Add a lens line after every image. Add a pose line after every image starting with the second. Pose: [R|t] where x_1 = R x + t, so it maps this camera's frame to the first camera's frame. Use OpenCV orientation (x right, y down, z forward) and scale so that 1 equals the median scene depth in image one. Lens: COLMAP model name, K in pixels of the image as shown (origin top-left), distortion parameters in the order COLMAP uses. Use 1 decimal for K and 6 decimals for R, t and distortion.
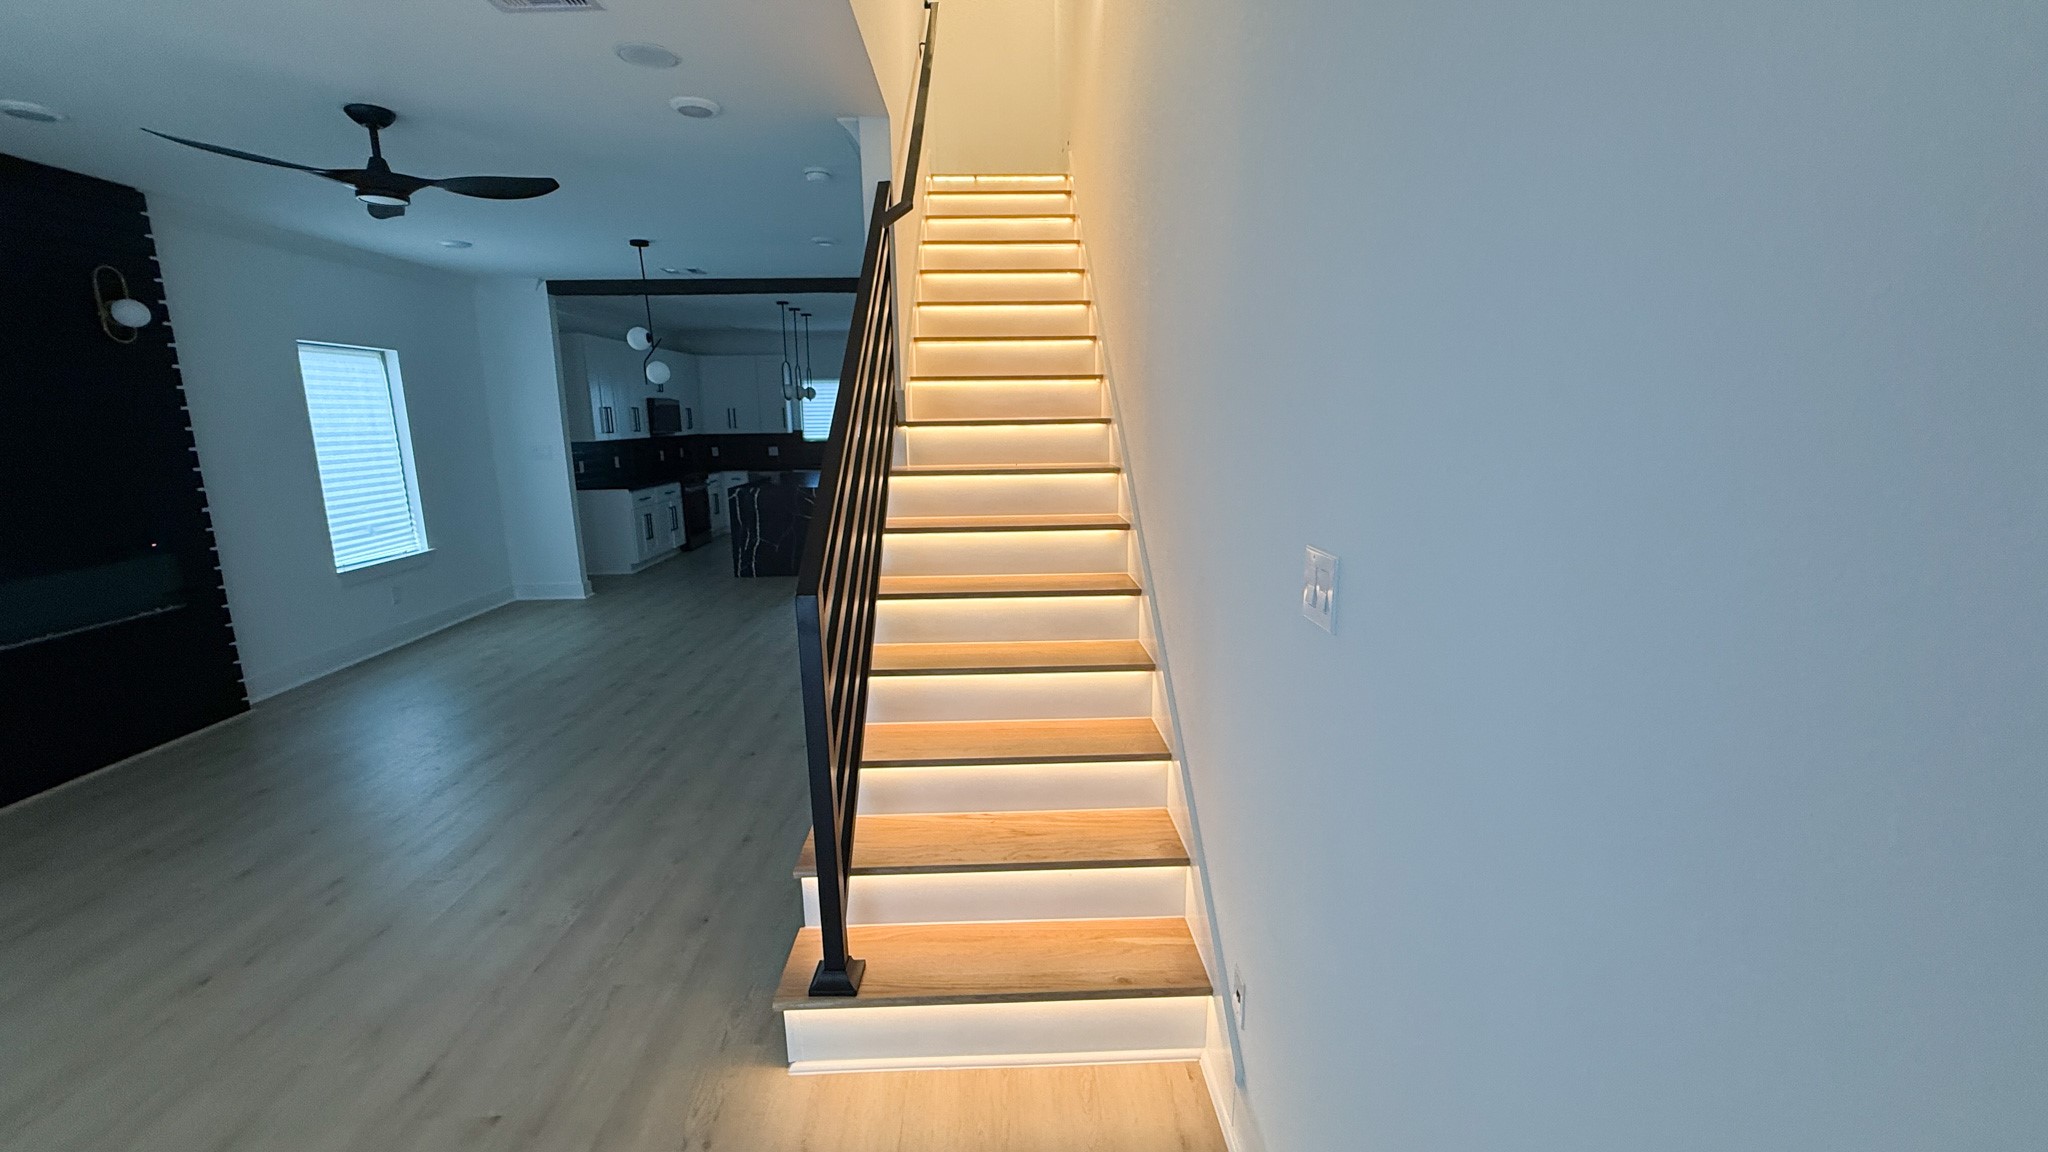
lens RADIAL K [[818.3, 0, 1018.6], [0, 818.3, 574.3], [0, 0, 1]] dist [-0.000571, -0.001410]
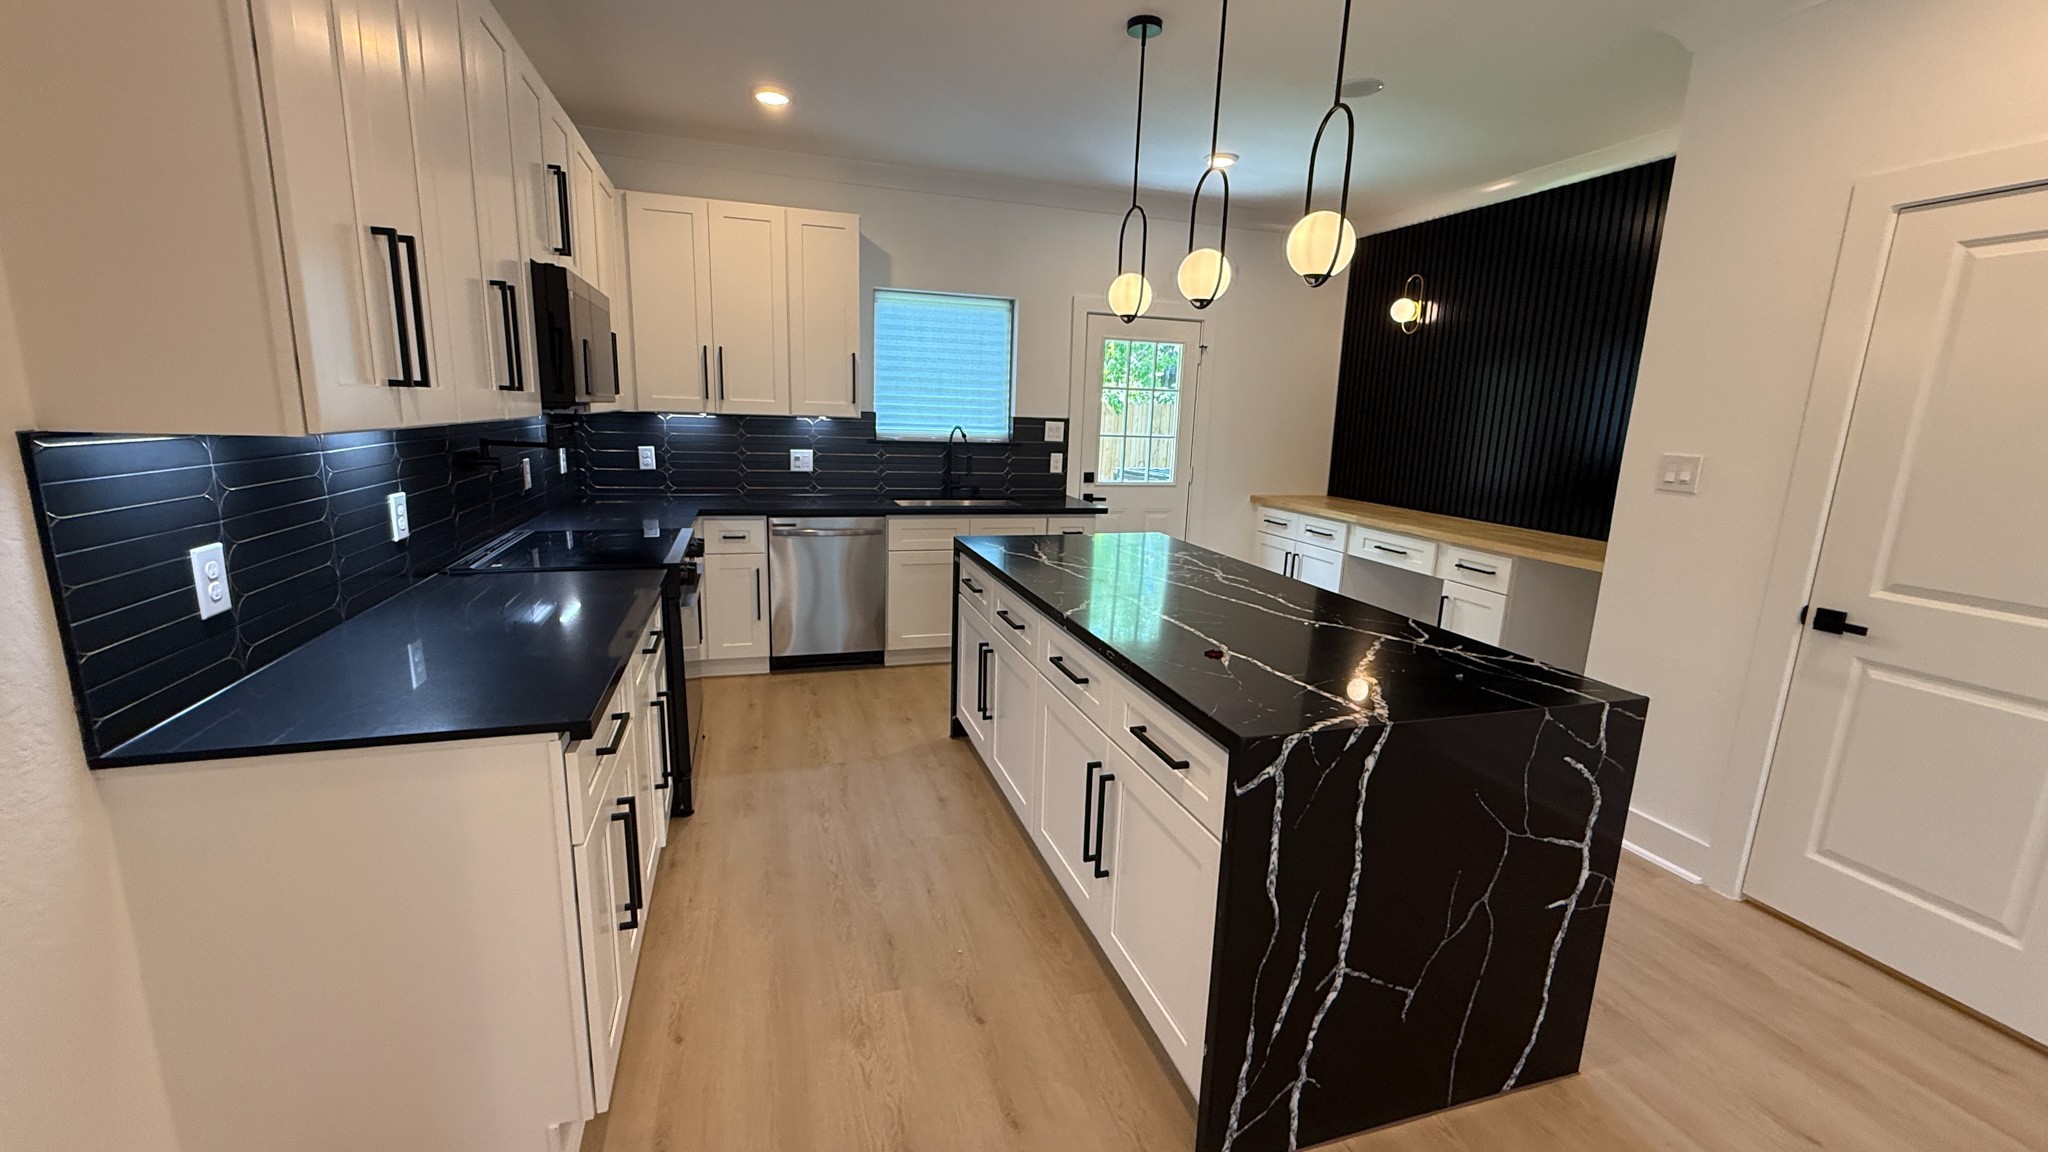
lens RADIAL K [[818.3, 0, 1015.5], [0, 818.3, 577.4], [0, 0, 1]] dist [-0.000571, -0.001410]
pose [[0.963039, -0.011379, 0.269121, -0.369950], [0.007853, 0.999869, 0.014176, -0.117074], [-0.269247, -0.011539, 0.963002, 0.697465]]
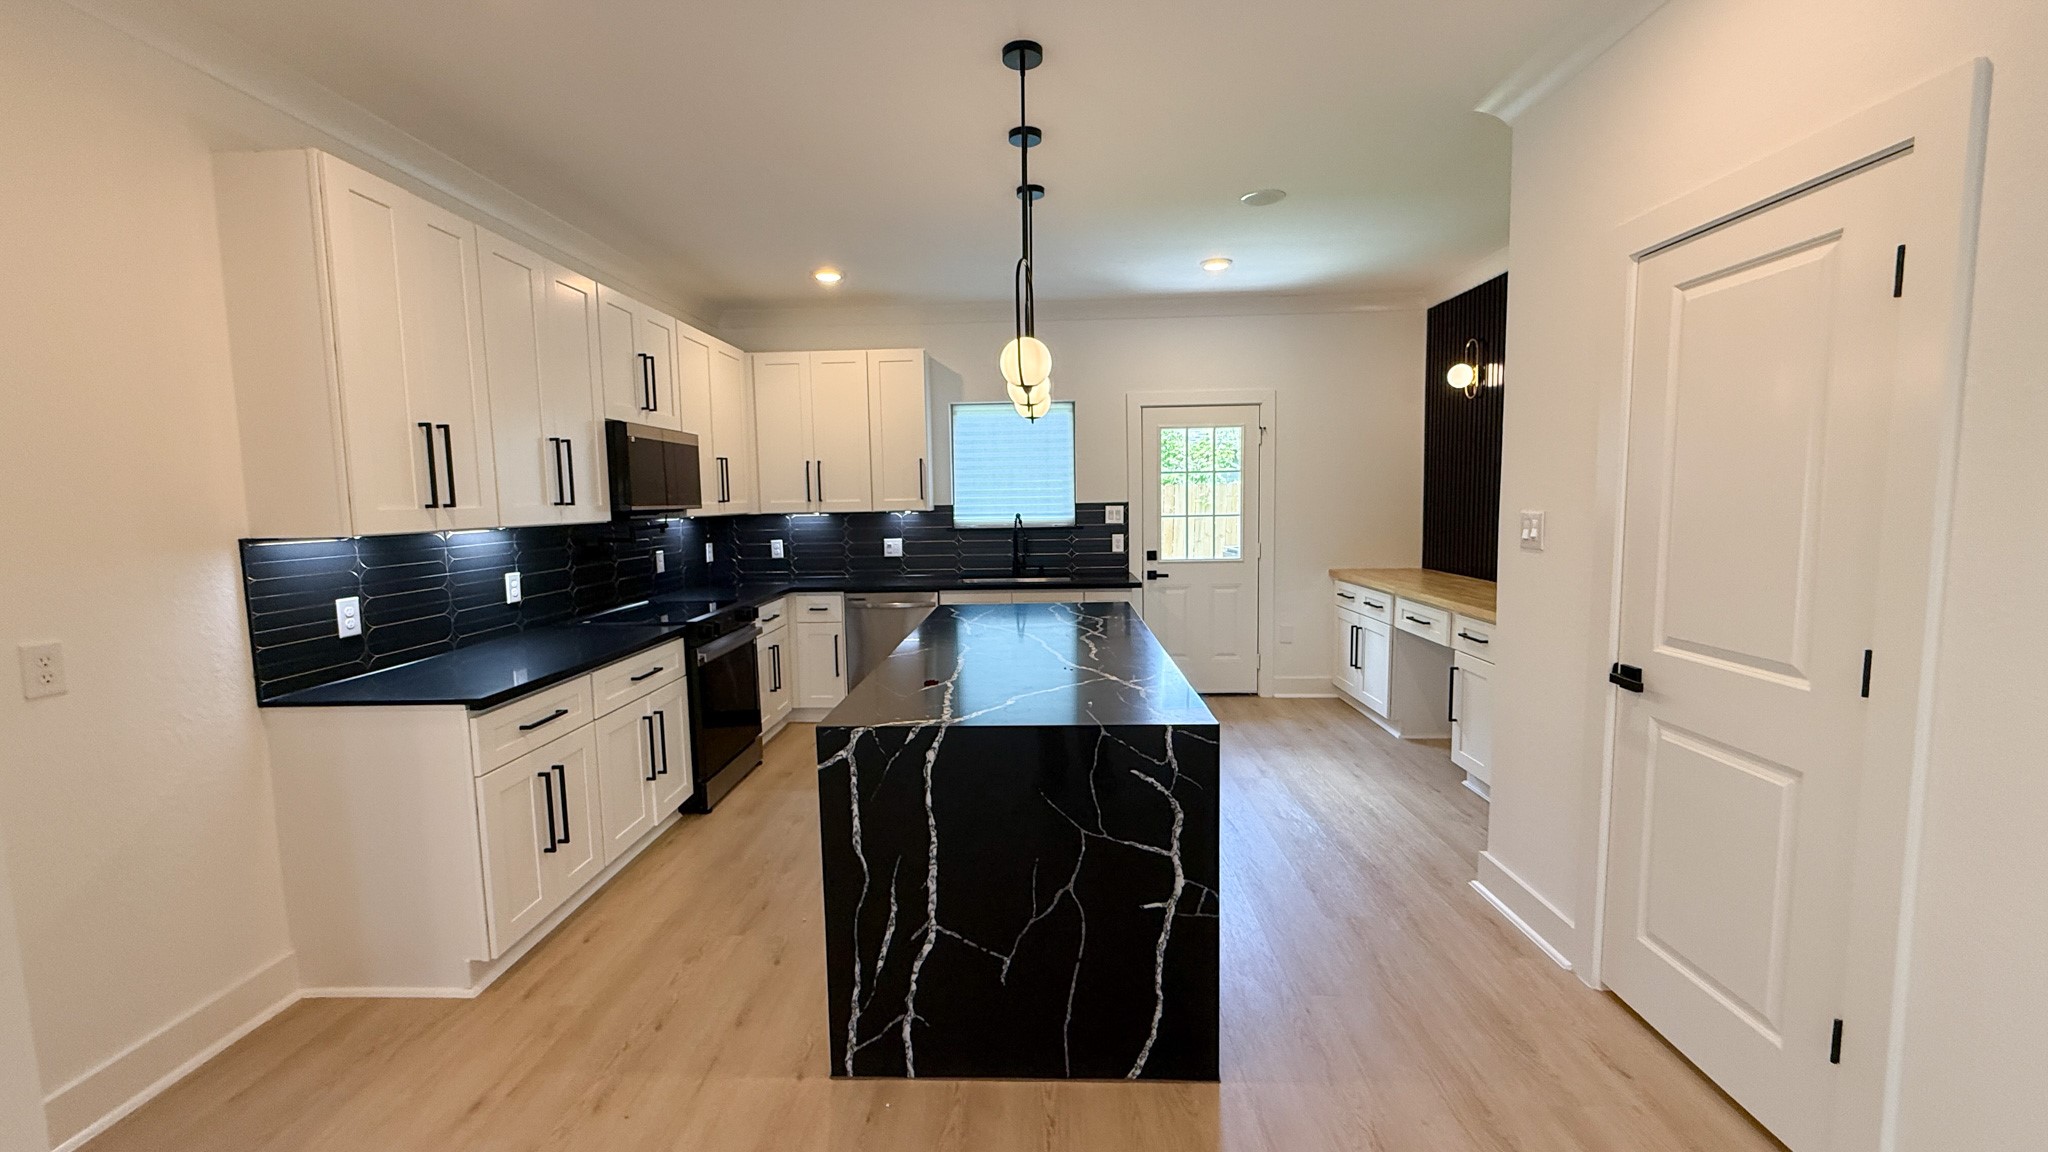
lens RADIAL K [[818.3, 0, 1015.8], [0, 818.3, 577.9], [0, 0, 1]] dist [-0.000571, -0.001410]
pose [[0.997432, -0.000247, -0.071617, -0.230001], [-0.006436, 0.995639, -0.093071, -0.104665], [0.071327, 0.093293, 0.993080, 0.624633]]
